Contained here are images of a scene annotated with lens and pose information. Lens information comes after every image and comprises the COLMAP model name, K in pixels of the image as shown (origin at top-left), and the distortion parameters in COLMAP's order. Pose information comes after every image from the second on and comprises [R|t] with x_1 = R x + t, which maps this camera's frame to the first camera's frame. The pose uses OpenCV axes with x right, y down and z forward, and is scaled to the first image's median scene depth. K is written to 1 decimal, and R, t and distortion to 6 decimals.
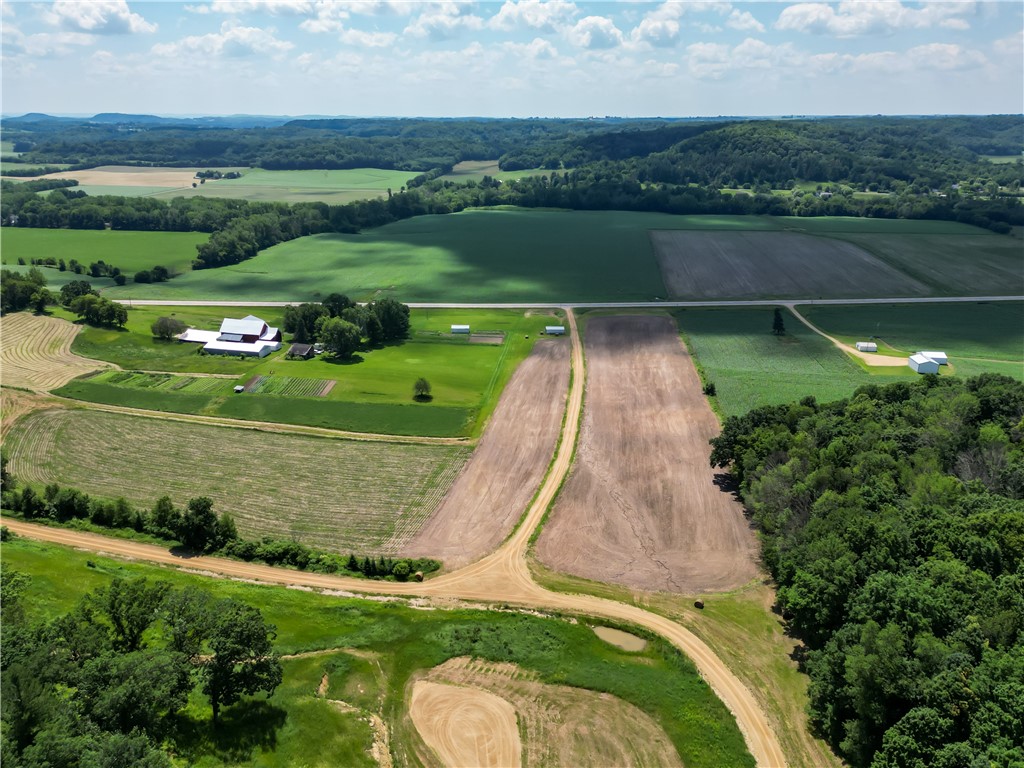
lens RADIAL K [[767.8, 0, 479.4], [0, 767.8, 385.9], [0, 0, 1]] dist [0.068680, -0.058553]
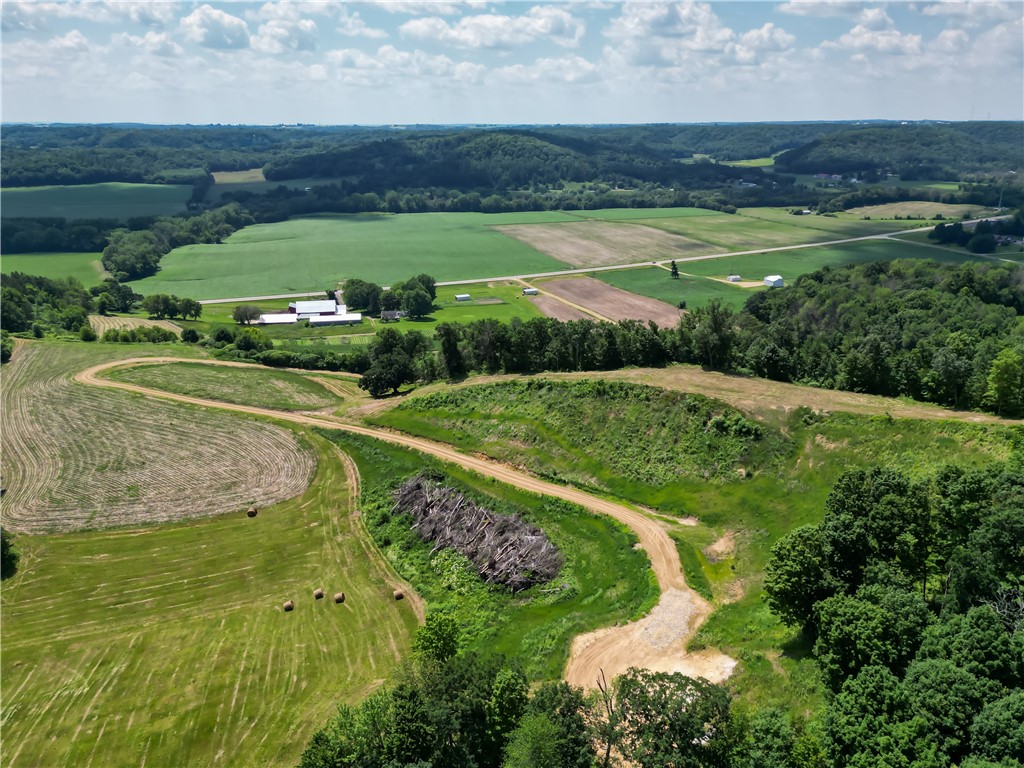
lens RADIAL K [[808.5, 0, 547.8], [0, 808.5, 430.2], [0, 0, 1]] dist [0.091348, -0.126206]
pose [[0.895984, -0.161336, 0.413743, -0.271414], [0.151390, 0.986831, 0.056963, 0.048447], [-0.417485, 0.011599, 0.908610, -0.153112]]
